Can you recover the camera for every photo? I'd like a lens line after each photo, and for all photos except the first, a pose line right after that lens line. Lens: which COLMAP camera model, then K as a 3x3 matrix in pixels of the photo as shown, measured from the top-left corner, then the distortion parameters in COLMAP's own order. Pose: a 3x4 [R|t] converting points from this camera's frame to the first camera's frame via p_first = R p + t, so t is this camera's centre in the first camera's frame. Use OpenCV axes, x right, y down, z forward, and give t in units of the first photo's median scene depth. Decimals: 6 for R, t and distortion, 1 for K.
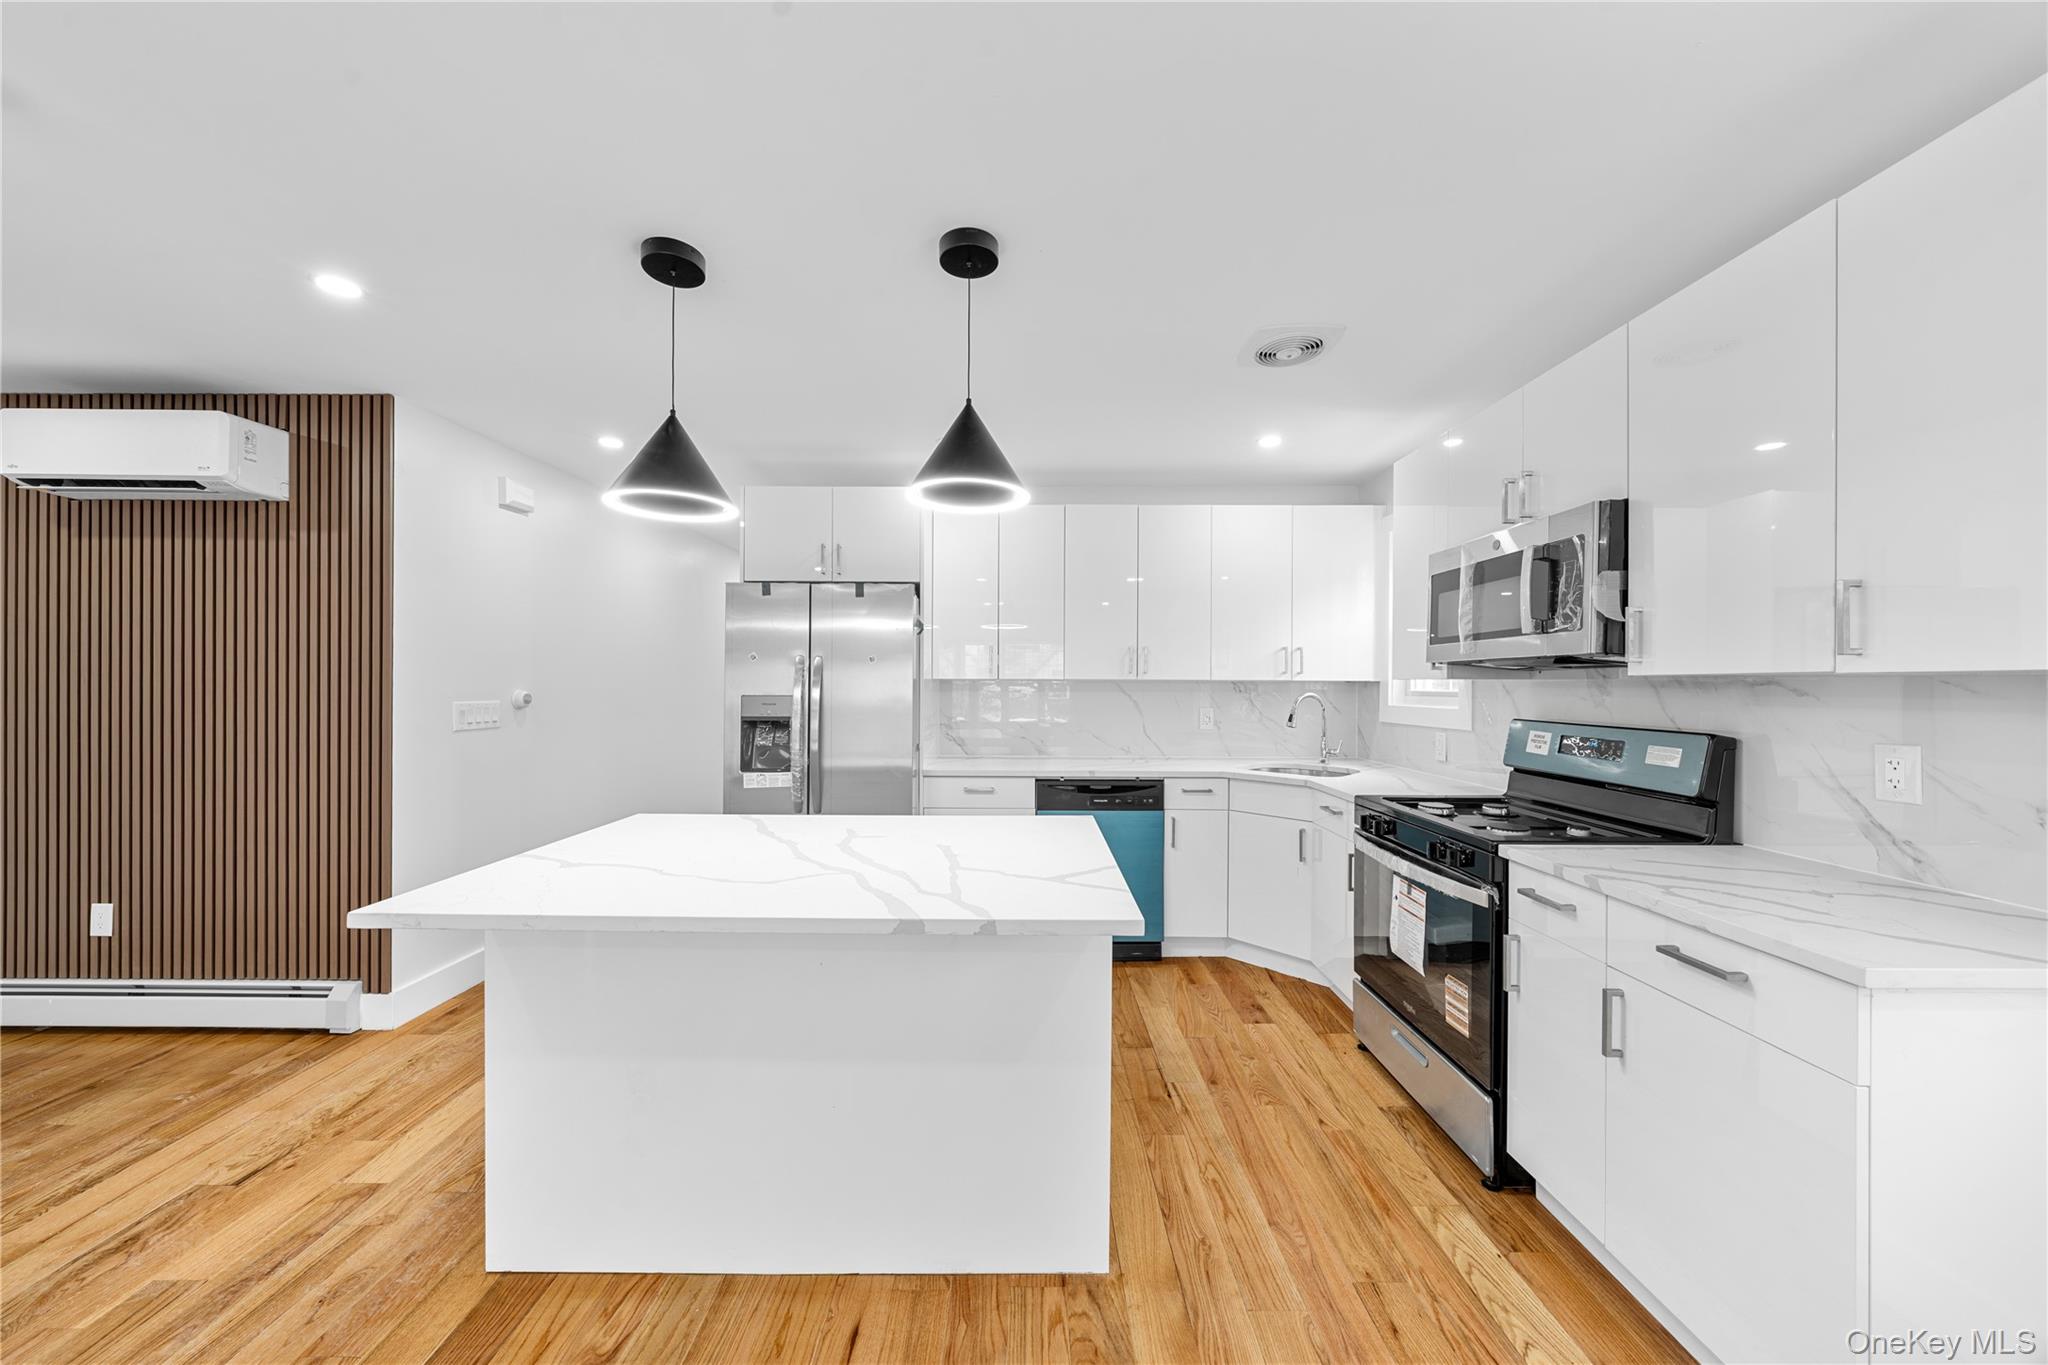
lens RADIAL K [[678.0, 0, 1024.0], [0, 678.0, 682.5], [0, 0, 1]] dist [0.000697, 0.000116]
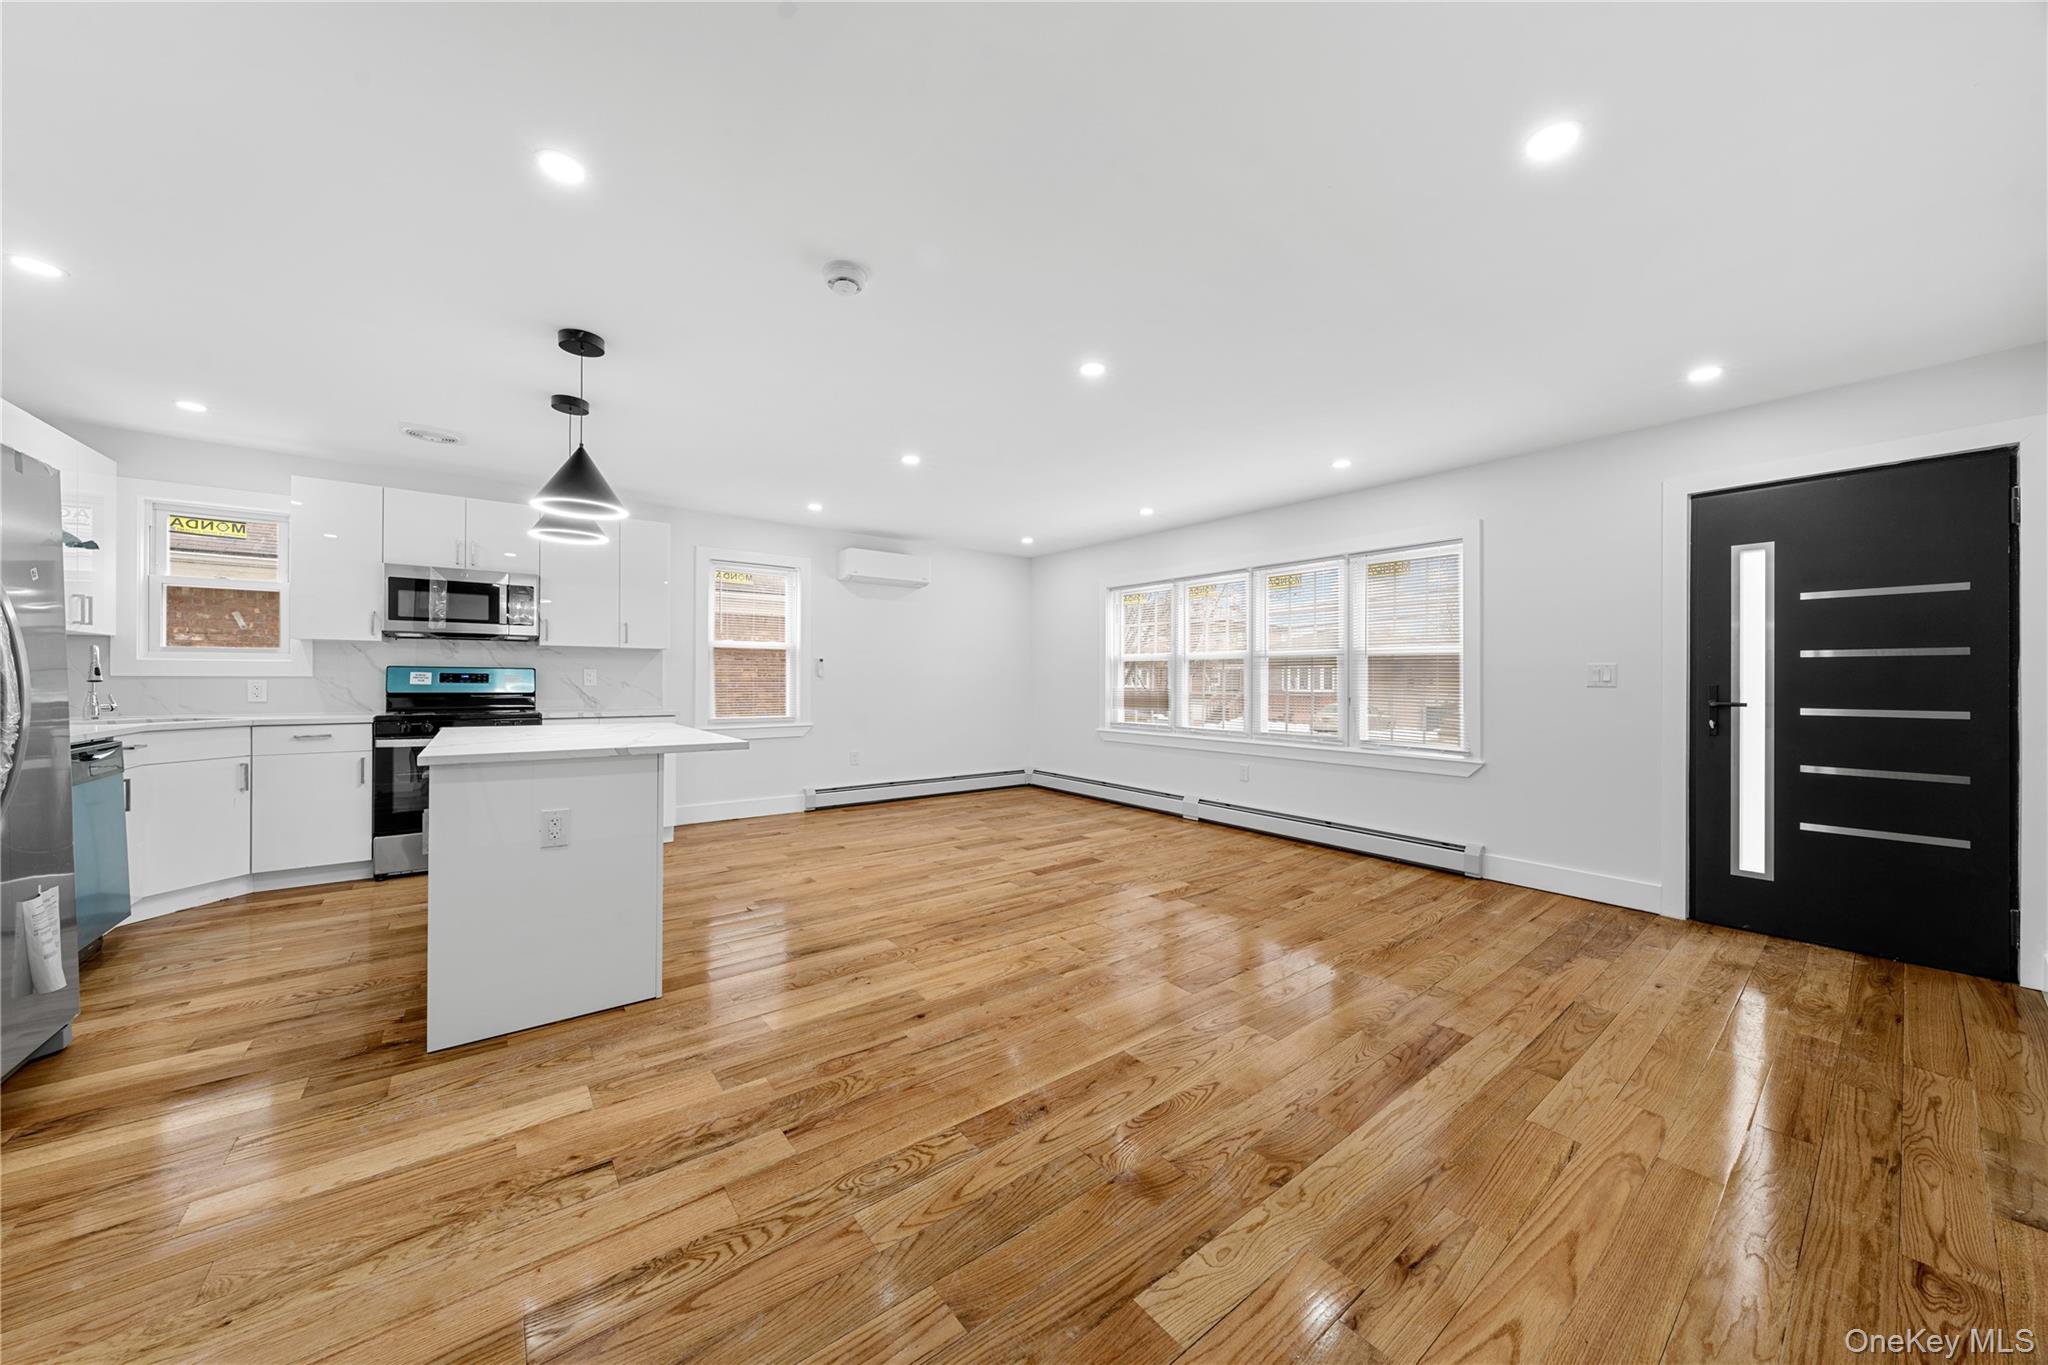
lens RADIAL K [[678.0, 0, 1024.0], [0, 678.0, 682.5], [0, 0, 1]] dist [0.000697, 0.000116]
pose [[-0.623827, -0.001364, 0.781561, -1.885749], [-0.005958, 0.999978, -0.003010, 0.106899], [-0.781540, -0.006534, -0.623821, 0.984747]]
